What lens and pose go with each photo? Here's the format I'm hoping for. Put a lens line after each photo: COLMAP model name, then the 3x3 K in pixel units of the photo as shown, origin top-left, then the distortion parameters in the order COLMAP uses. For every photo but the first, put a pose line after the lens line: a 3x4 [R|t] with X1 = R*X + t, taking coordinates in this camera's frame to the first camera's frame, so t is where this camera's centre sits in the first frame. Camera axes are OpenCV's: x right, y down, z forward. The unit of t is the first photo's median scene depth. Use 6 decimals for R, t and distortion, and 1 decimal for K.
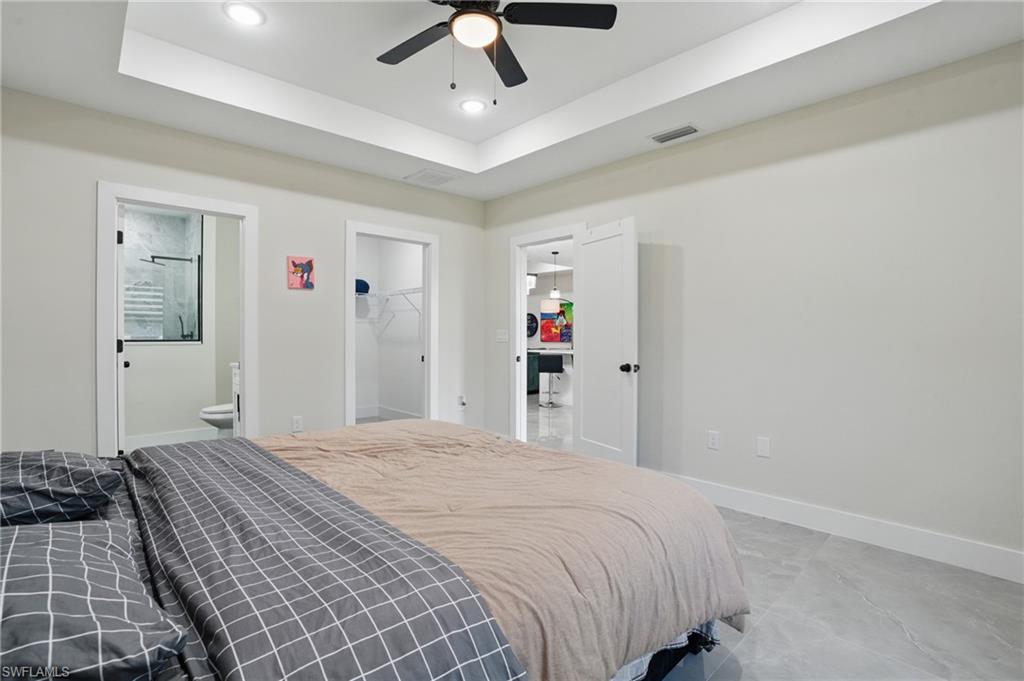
lens RADIAL K [[474.7, 0, 507.9], [0, 474.7, 333.3], [0, 0, 1]] dist [-0.072299, 0.027692]
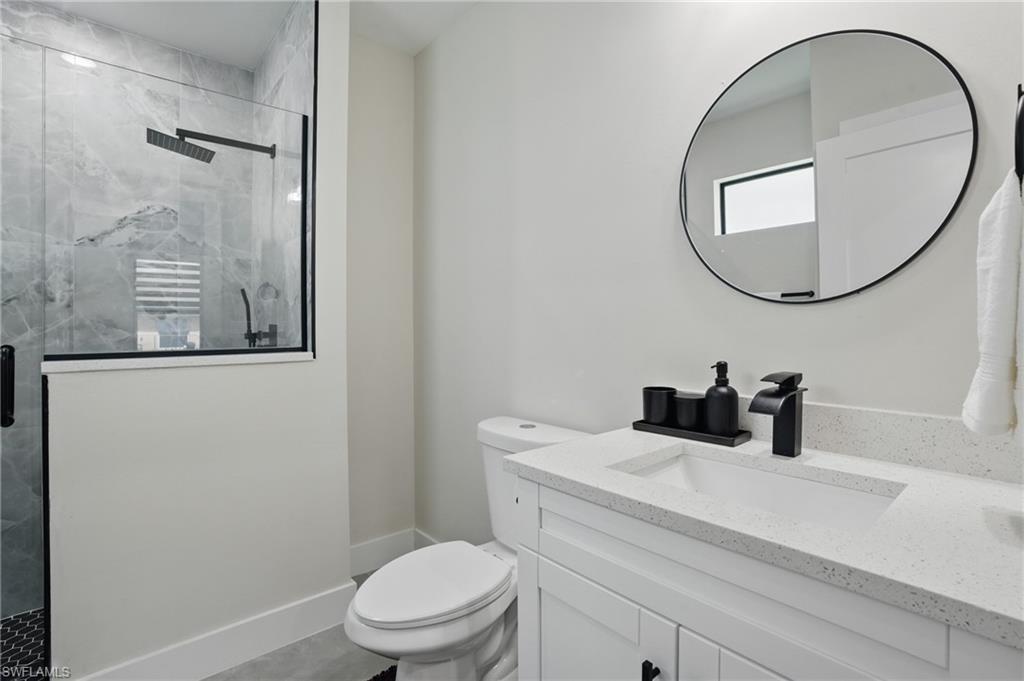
lens RADIAL K [[474.7, 0, 507.9], [0, 474.7, 333.3], [0, 0, 1]] dist [-0.072299, 0.027692]
pose [[0.998829, -0.003400, -0.048270, -0.450549], [0.003713, 0.999973, 0.006412, 0.001660], [0.048247, -0.006584, 0.998814, 0.587695]]
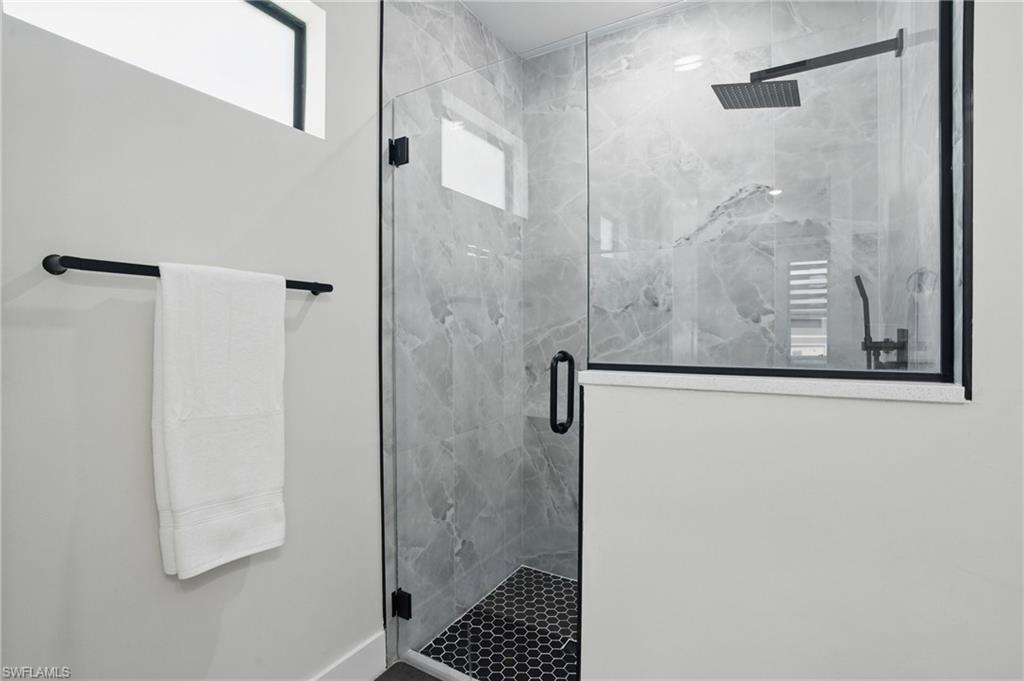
lens RADIAL K [[482.4, 0, 510.4], [0, 482.4, 333.3], [0, 0, 1]] dist [-0.069491, 0.029087]
pose [[0.264641, 0.002903, -0.964343, -0.492520], [-0.006440, 0.999978, 0.001243, -0.000863], [0.964325, 0.005882, 0.264654, 0.720213]]
